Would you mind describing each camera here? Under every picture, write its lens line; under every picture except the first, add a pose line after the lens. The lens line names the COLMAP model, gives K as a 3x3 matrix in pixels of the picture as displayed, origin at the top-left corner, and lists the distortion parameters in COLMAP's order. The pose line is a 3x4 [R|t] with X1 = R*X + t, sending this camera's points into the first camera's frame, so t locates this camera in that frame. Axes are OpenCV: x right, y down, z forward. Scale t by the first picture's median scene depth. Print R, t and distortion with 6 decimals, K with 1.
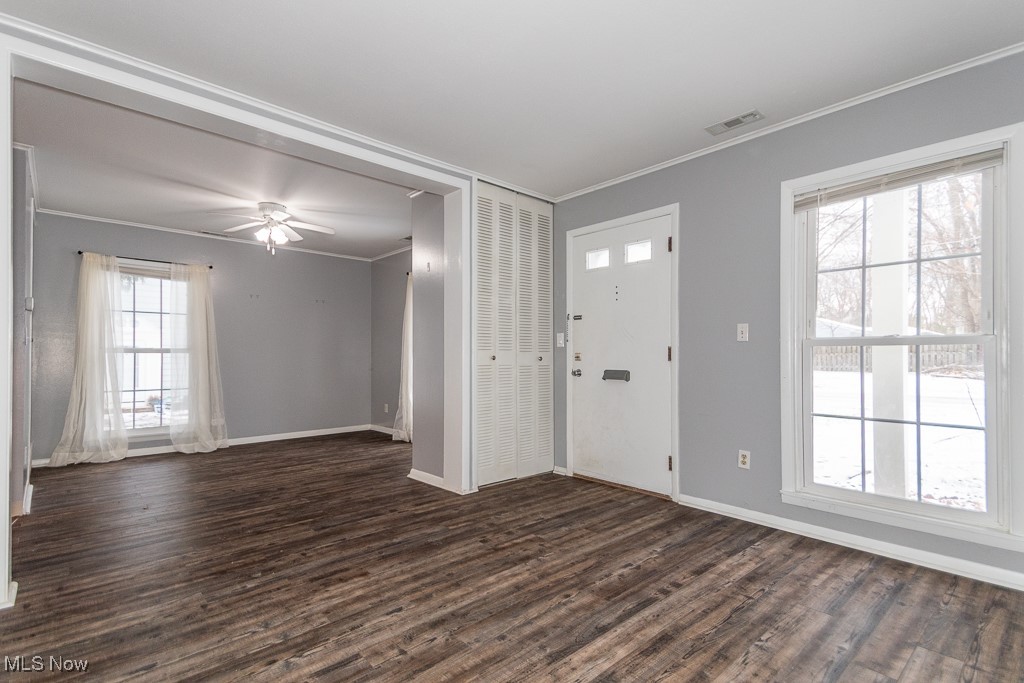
lens RADIAL K [[483.5, 0, 511.0], [0, 483.5, 344.9], [0, 0, 1]] dist [0.065025, -0.018206]
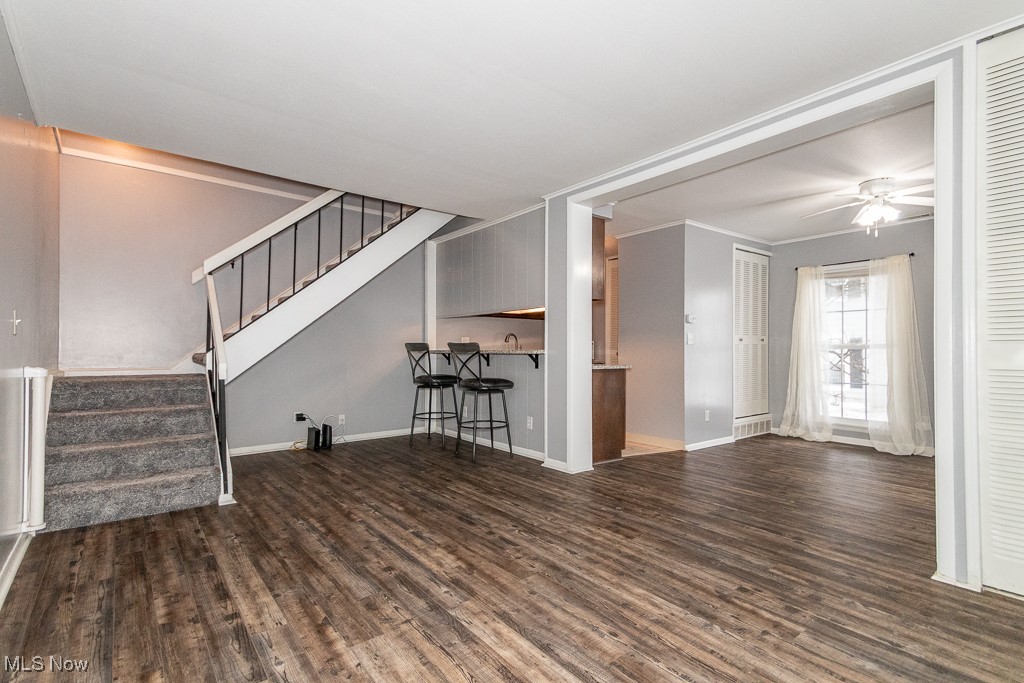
lens RADIAL K [[483.5, 0, 511.4], [0, 483.5, 336.9], [0, 0, 1]] dist [0.065025, -0.018206]
pose [[-0.071372, -0.029048, -0.997027, 0.764234], [0.022295, 0.999280, -0.030710, 0.013784], [0.997201, -0.024421, -0.070673, 0.686115]]
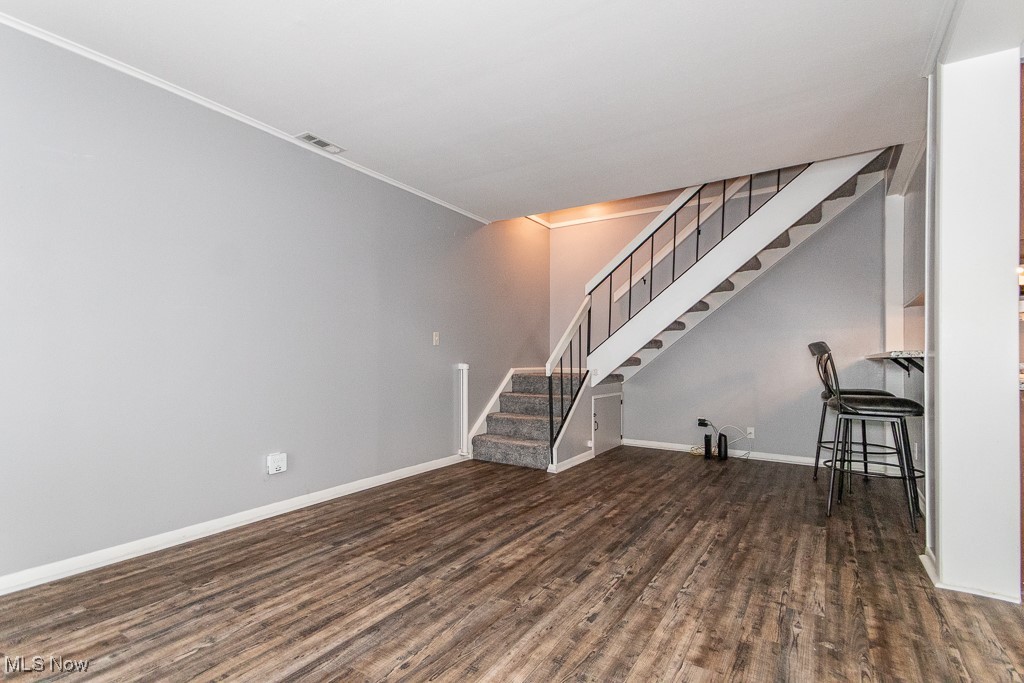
lens RADIAL K [[483.5, 0, 509.3], [0, 483.5, 360.2], [0, 0, 1]] dist [0.065025, -0.018206]
pose [[-0.965249, -0.004148, -0.261298, 0.123000], [0.001087, 0.999802, -0.019888, 0.044493], [0.261328, -0.019481, -0.965053, 1.364902]]
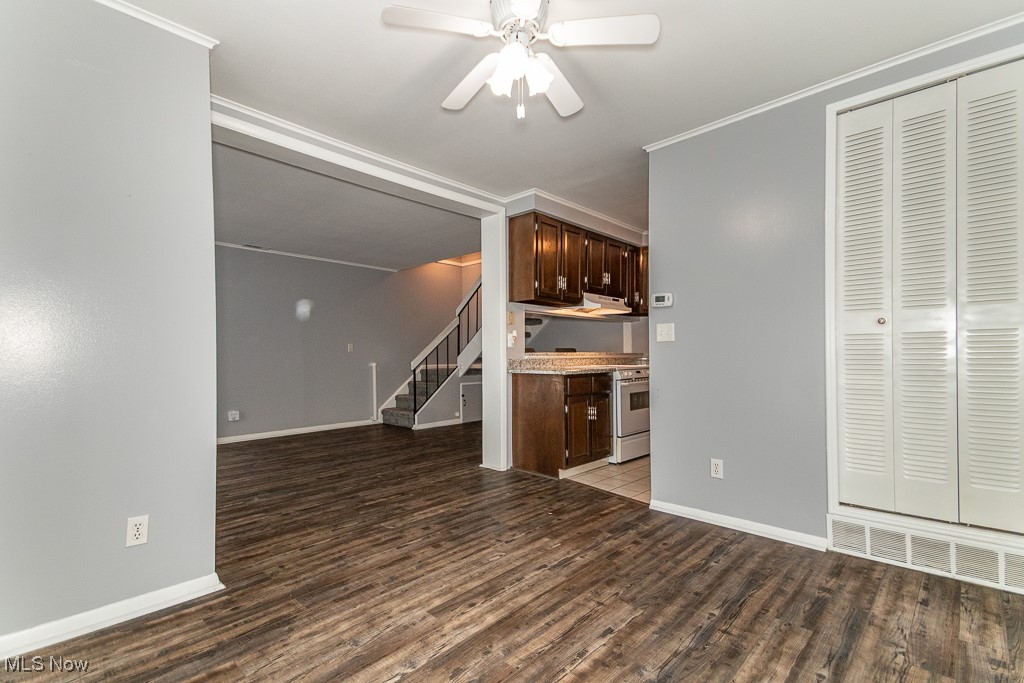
lens RADIAL K [[483.5, 0, 476.7], [0, 483.5, 343.8], [0, 0, 1]] dist [0.065025, -0.018206]
pose [[-0.999880, 0.003875, -0.015001, -0.750551], [0.004669, 0.998572, -0.053210, 0.067526], [0.014773, -0.053274, -0.998471, 2.471679]]
